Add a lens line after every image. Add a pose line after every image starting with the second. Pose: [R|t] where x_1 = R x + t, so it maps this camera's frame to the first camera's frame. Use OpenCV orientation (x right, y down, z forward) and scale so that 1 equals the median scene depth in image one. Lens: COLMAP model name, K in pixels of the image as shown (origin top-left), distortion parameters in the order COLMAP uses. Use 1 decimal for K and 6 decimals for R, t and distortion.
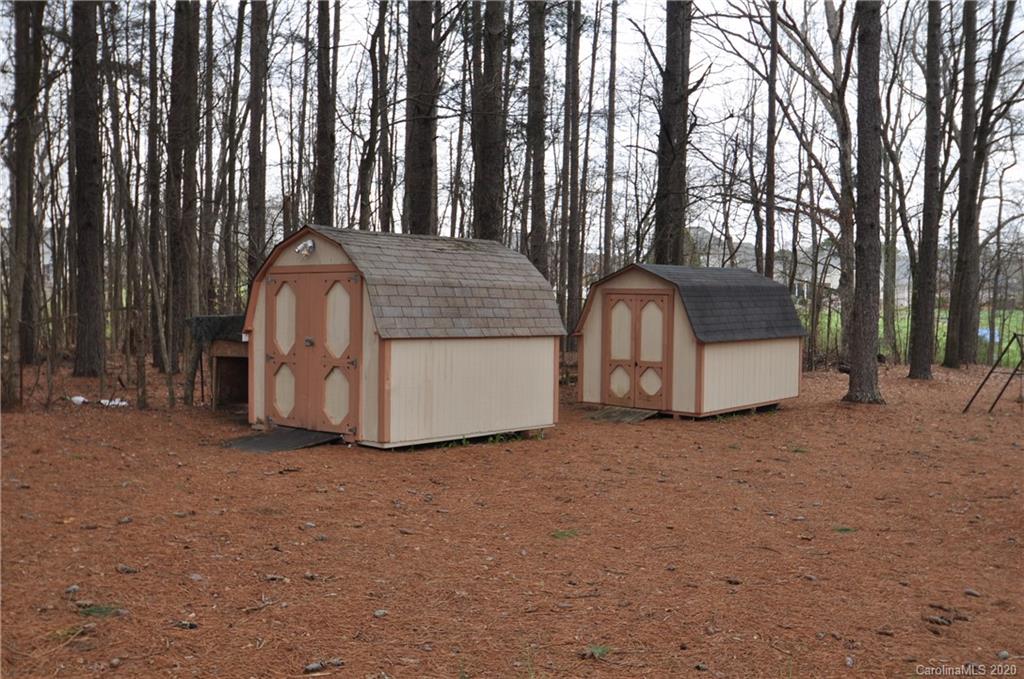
lens RADIAL K [[1032.5, 0, 513.0], [0, 1032.5, 356.6], [0, 0, 1]] dist [-0.079283, 0.033459]
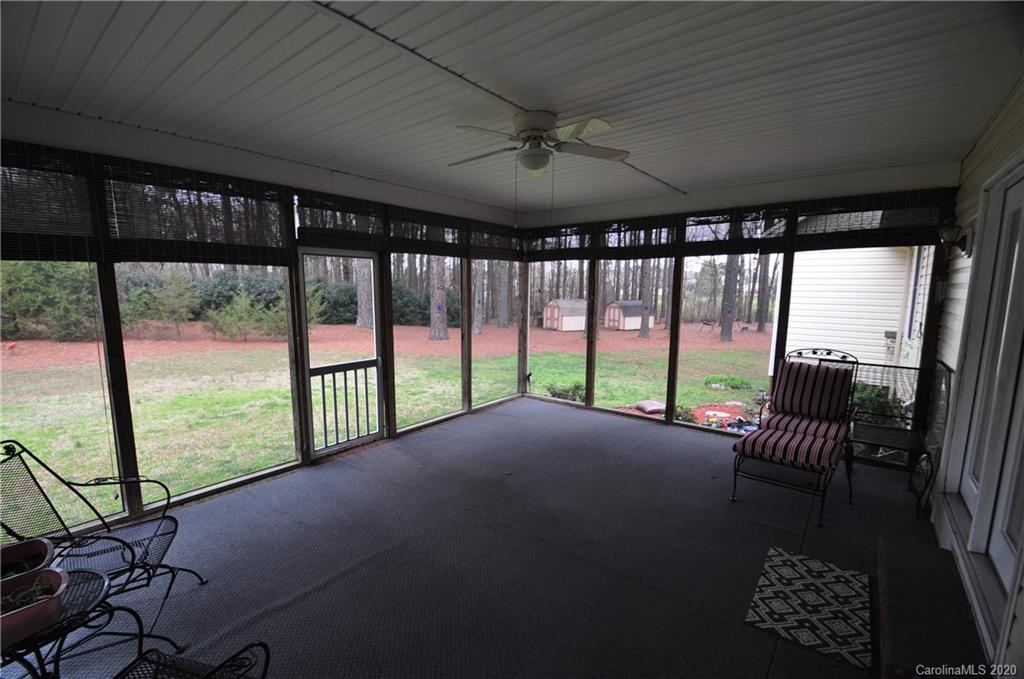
lens RADIAL K [[443.2, 0, 498.6], [0, 443.2, 350.1], [0, 0, 1]] dist [0.014828, -0.019201]
pose [[0.941893, 0.041670, -0.333319, 0.420889], [-0.015816, 0.996677, 0.079906, -0.016253], [0.335541, -0.069991, 0.939422, -1.751232]]
